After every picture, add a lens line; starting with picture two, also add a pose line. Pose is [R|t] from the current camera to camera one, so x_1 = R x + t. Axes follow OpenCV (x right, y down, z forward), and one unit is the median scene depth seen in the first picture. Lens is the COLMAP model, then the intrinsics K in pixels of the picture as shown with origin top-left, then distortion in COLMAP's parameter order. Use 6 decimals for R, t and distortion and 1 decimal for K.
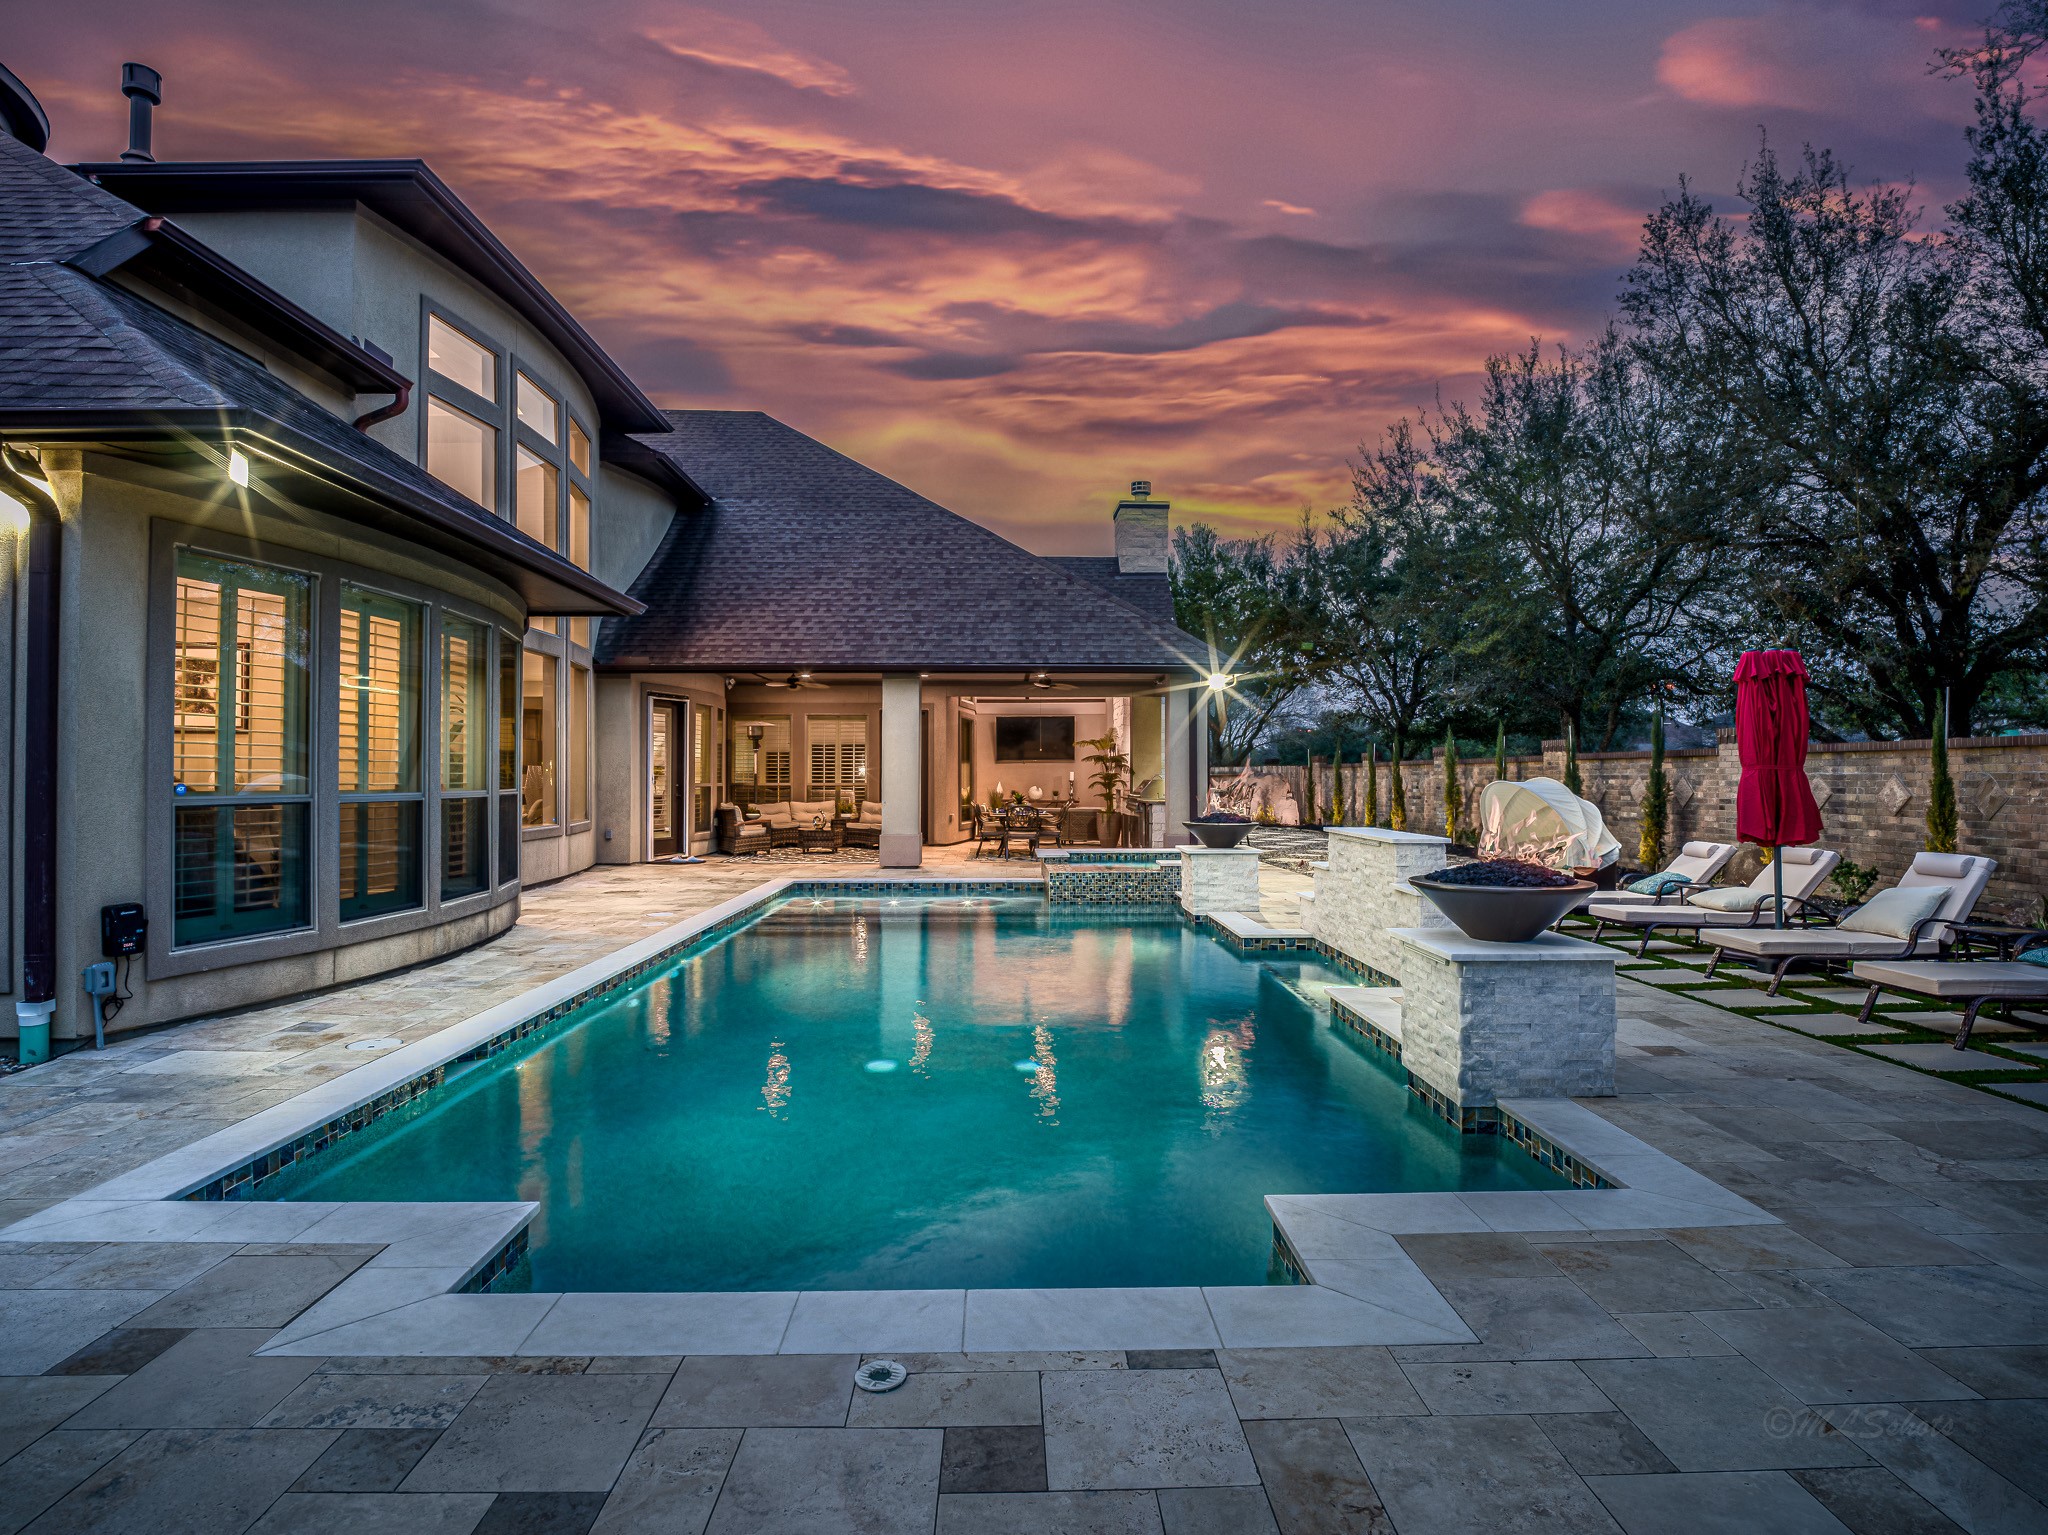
lens RADIAL K [[1134.7, 0, 1018.1], [0, 1134.7, 760.0], [0, 0, 1]] dist [-0.000170, -0.000671]
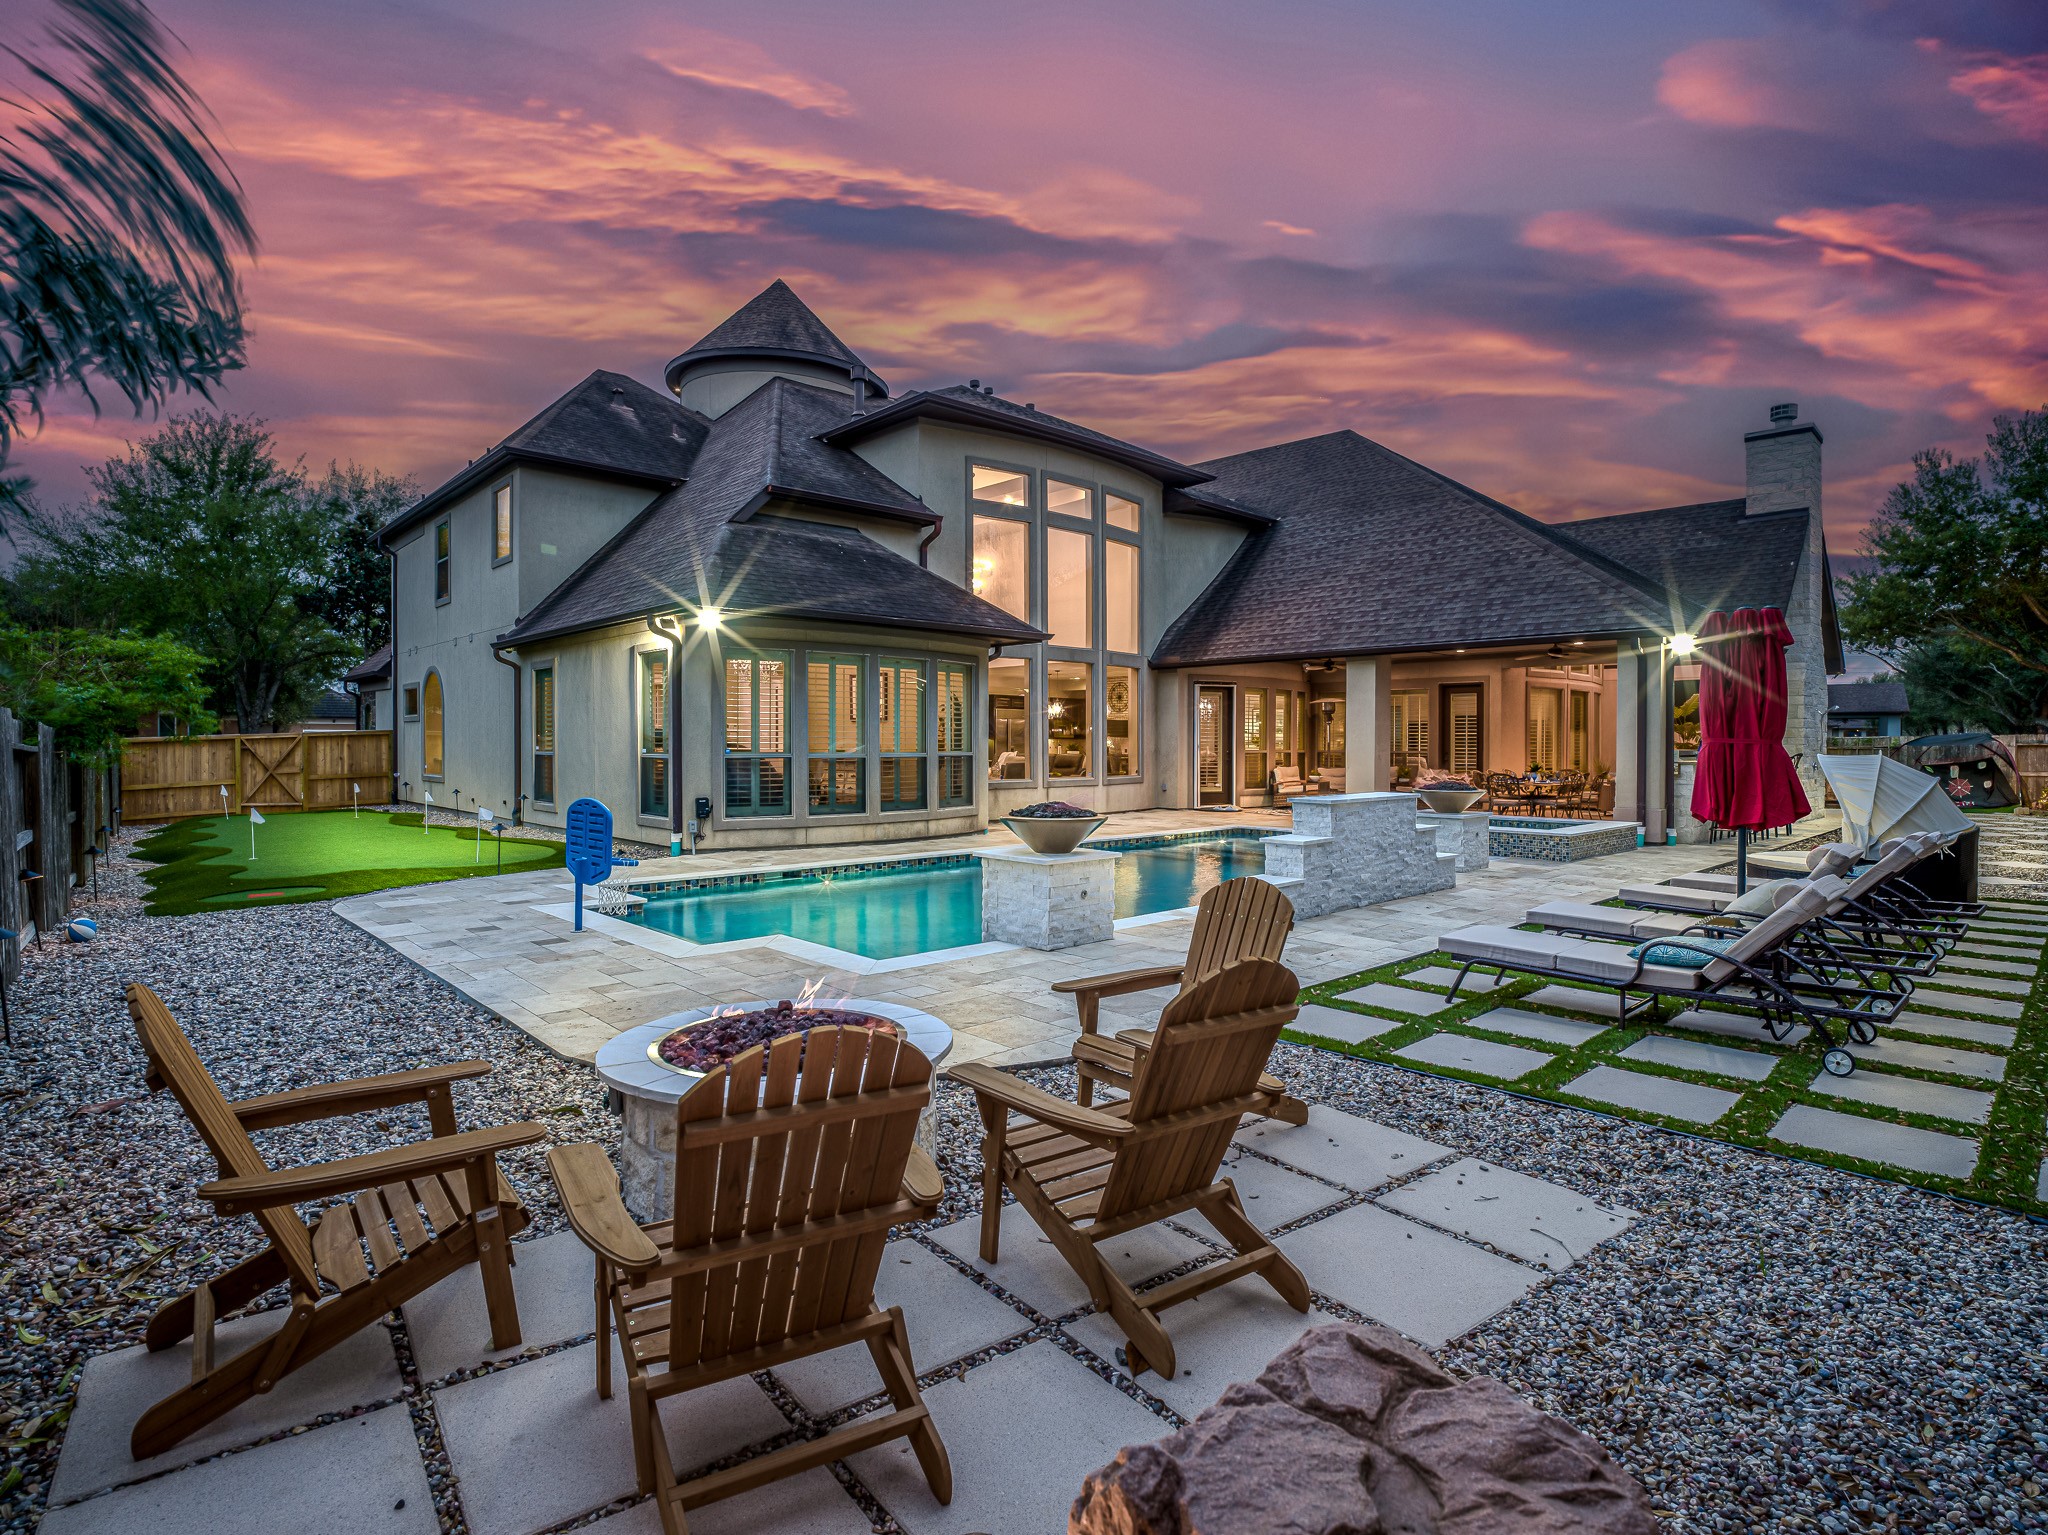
lens RADIAL K [[1134.7, 0, 1018.1], [0, 1134.7, 760.0], [0, 0, 1]] dist [-0.000170, -0.000671]
pose [[0.630475, 0.014009, -0.776083, 0.576990], [0.007675, 0.999676, 0.024280, -0.001609], [0.776172, -0.021265, 0.630163, 0.001462]]
